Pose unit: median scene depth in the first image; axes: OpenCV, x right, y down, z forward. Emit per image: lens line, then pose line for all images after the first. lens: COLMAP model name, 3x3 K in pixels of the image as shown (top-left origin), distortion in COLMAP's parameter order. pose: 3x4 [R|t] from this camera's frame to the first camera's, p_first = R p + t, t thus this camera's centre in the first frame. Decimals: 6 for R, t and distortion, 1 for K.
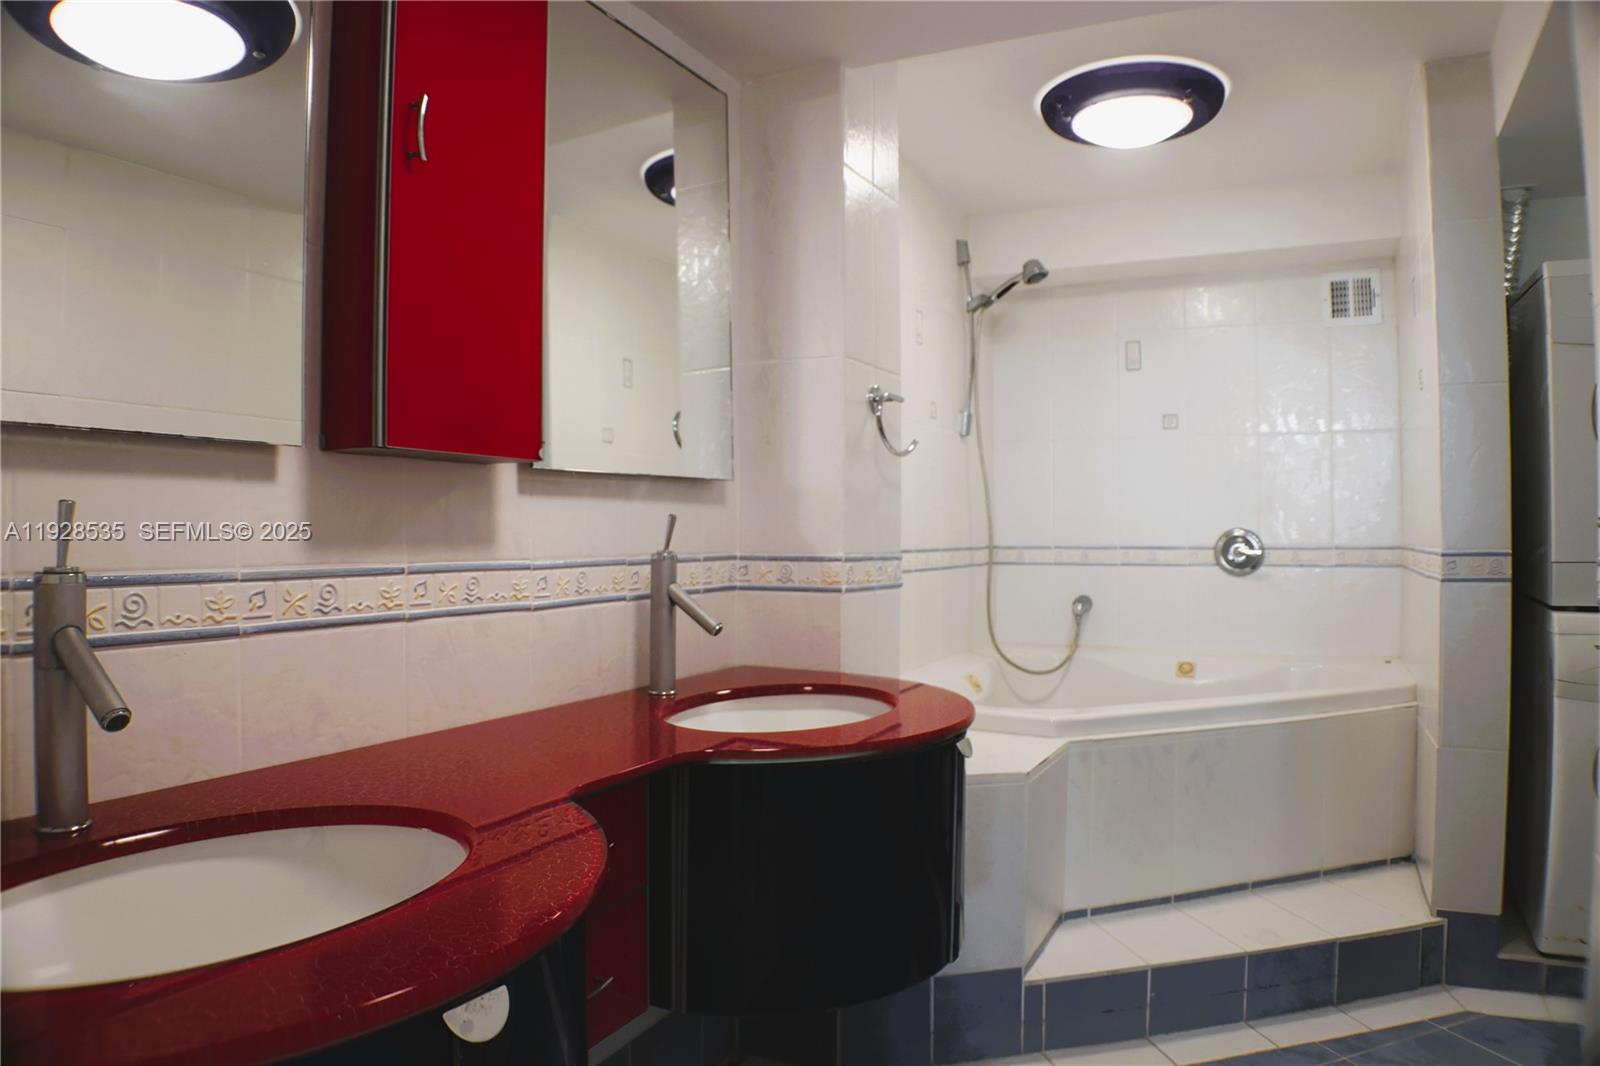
lens RADIAL K [[1072.4, 0, 800.0], [0, 1072.4, 533.0], [0, 0, 1]] dist [-0.123155, 0.032377]
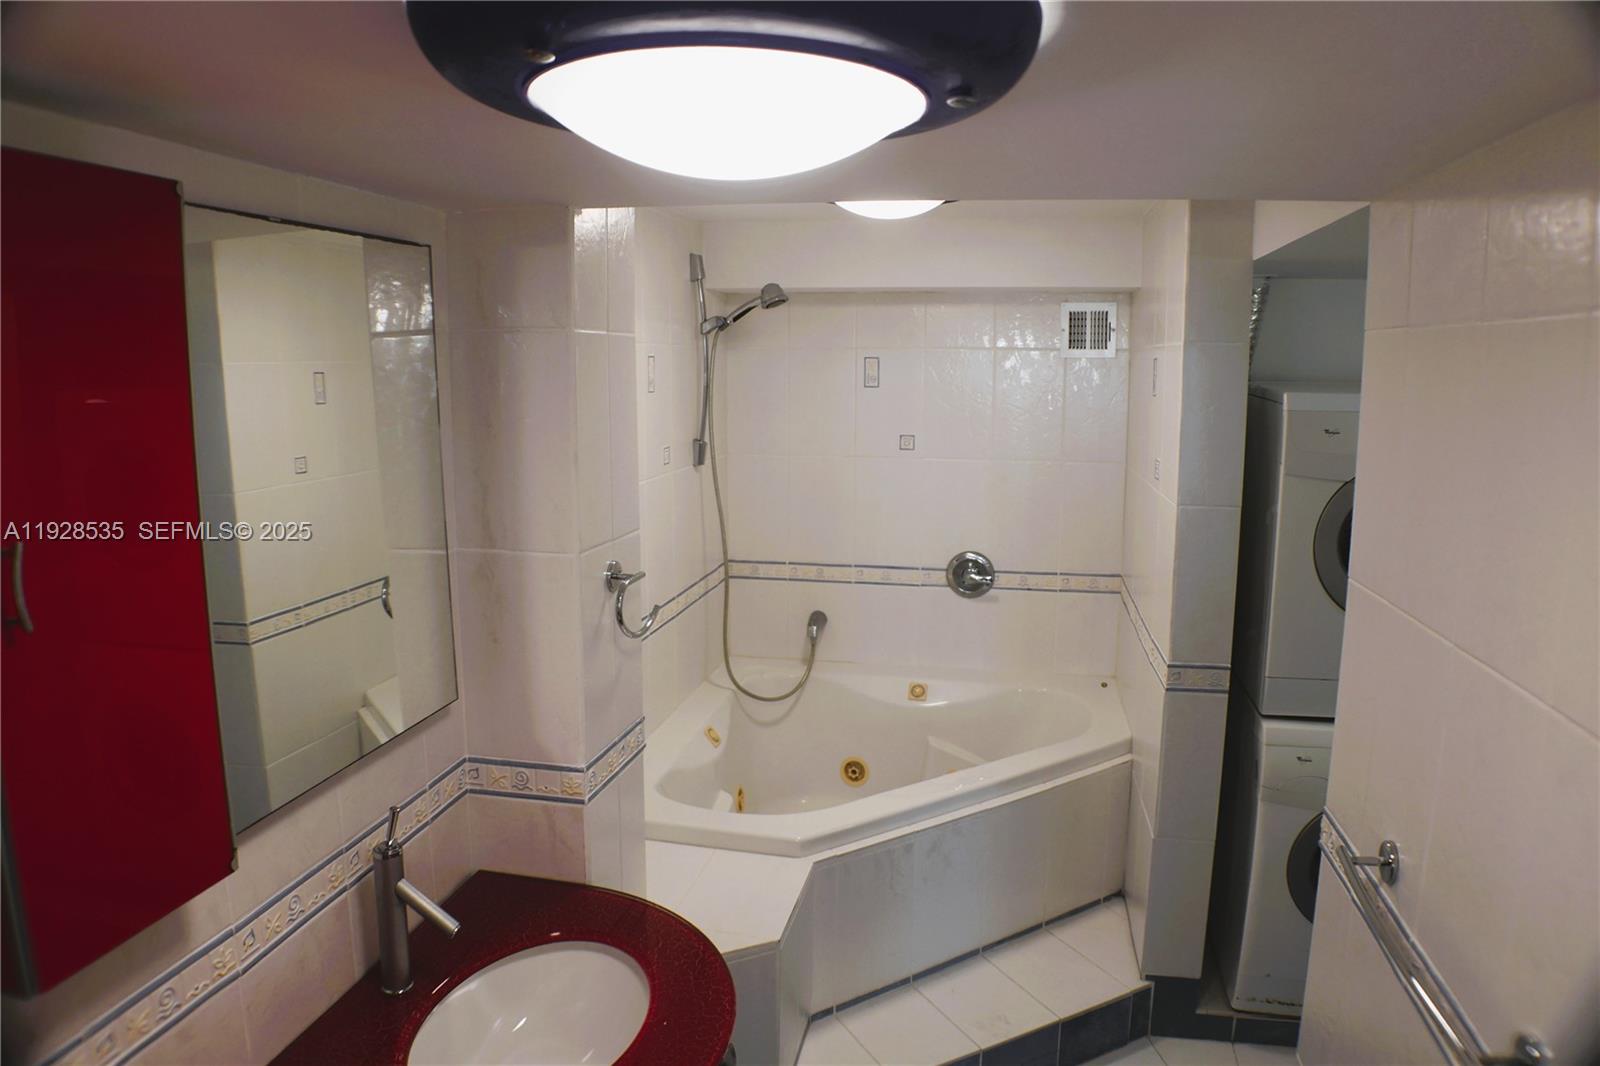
lens RADIAL K [[1072.4, 0, 800.0], [0, 1072.4, 533.0], [0, 0, 1]] dist [-0.123155, 0.032377]
pose [[0.966145, -0.036612, 0.255390, -0.004648], [-0.004397, 0.987400, 0.158185, -0.236291], [-0.257964, -0.153953, 0.953810, 0.079640]]
